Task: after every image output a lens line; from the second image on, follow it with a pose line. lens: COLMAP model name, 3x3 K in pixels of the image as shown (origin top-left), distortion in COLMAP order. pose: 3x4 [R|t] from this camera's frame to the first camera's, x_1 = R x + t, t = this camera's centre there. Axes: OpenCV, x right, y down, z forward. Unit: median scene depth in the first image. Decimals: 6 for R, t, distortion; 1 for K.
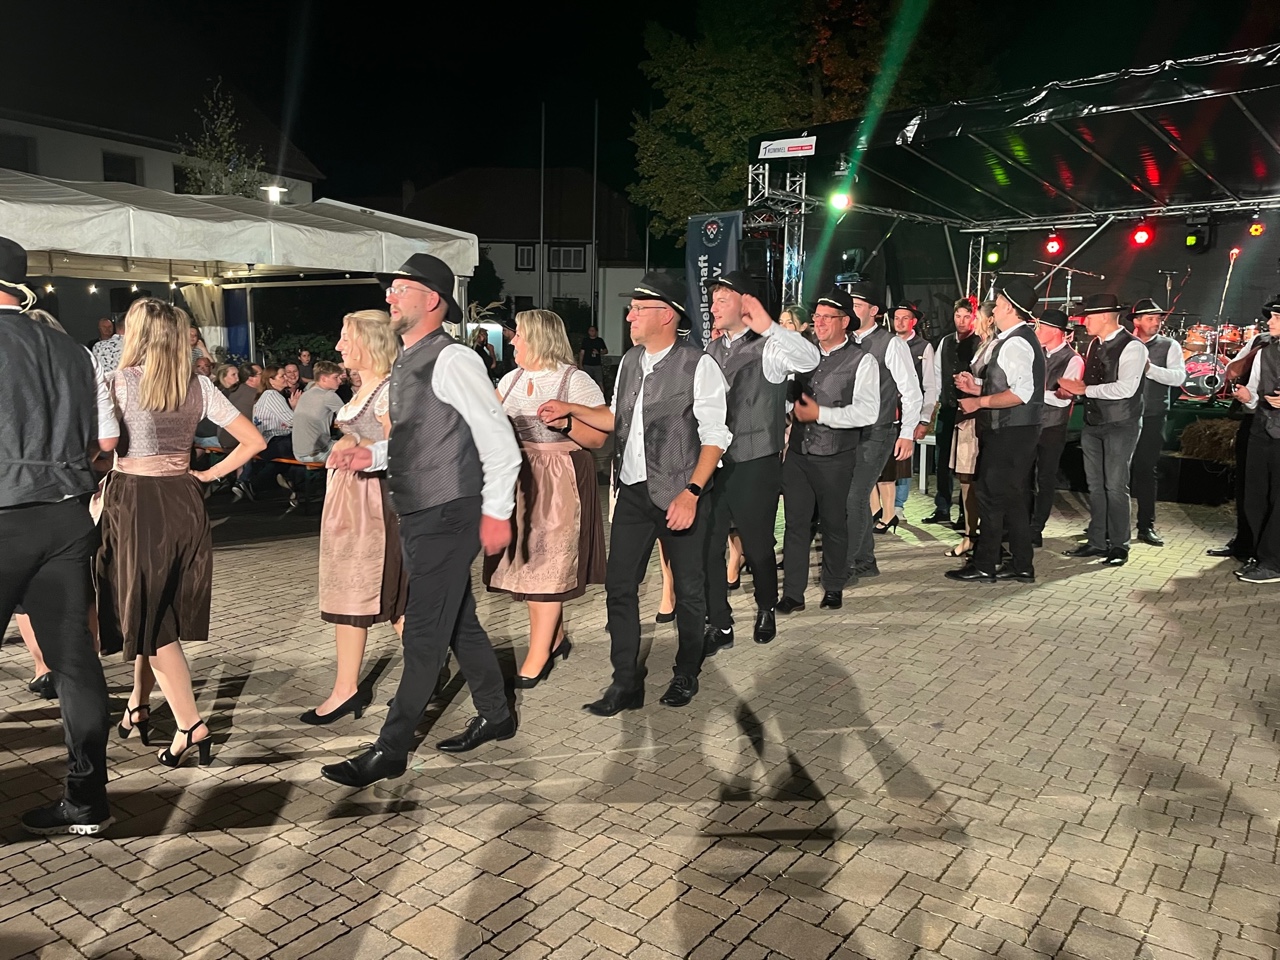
lens RADIAL K [[977.4, 0, 637.8], [0, 977.4, 475.8], [0, 0, 1]] dist [-0.000262, -0.019050]
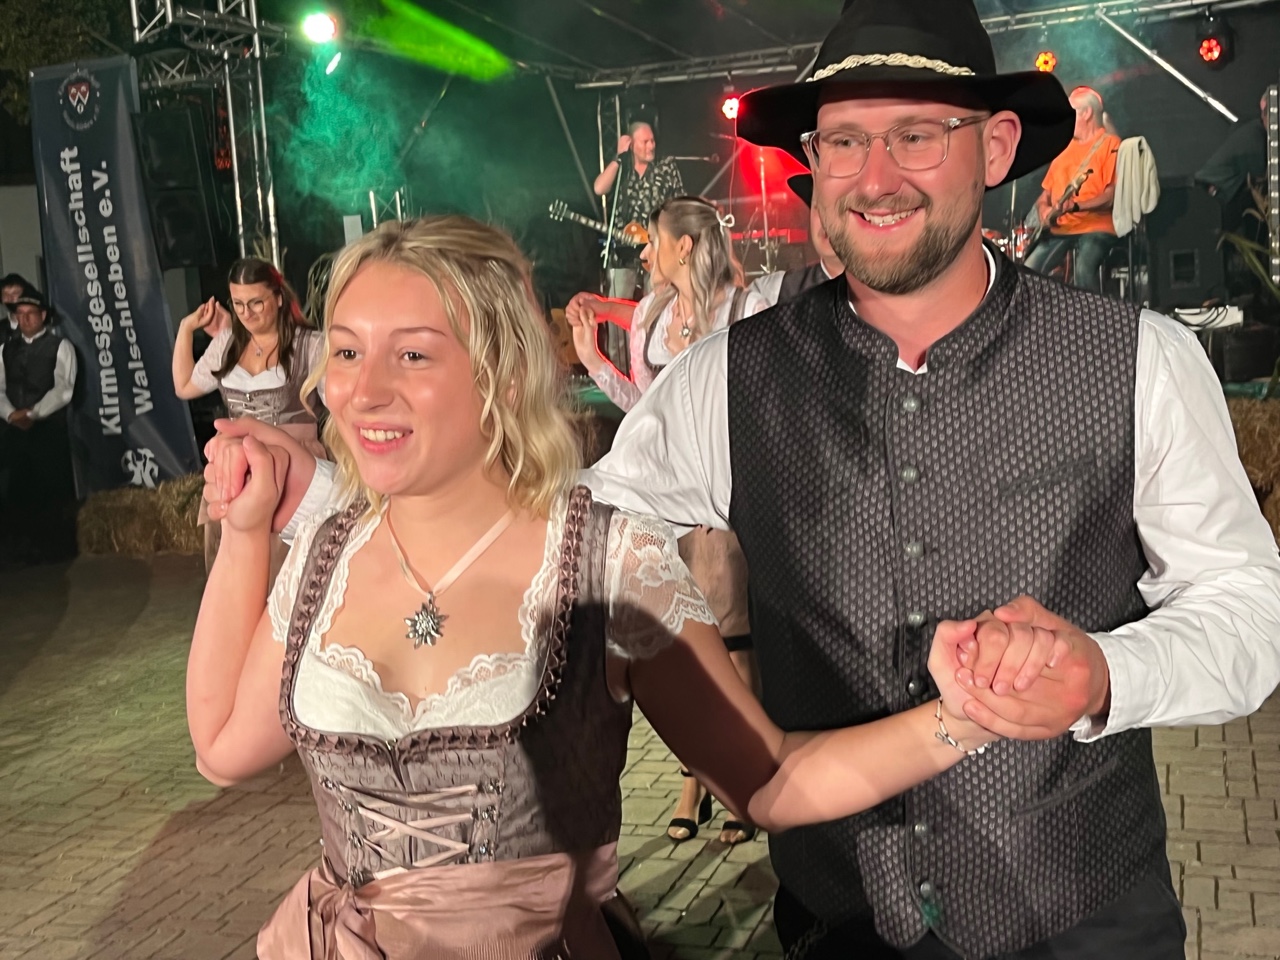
lens RADIAL K [[1576.7, 0, 636.7], [0, 1576.7, 483.5], [0, 0, 1]] dist [0.004889, 0.000000]
pose [[0.947186, -0.108183, 0.301886, 0.088916], [0.111737, 0.993722, 0.005529, -0.033719], [-0.300589, 0.028495, 0.953328, 0.179941]]
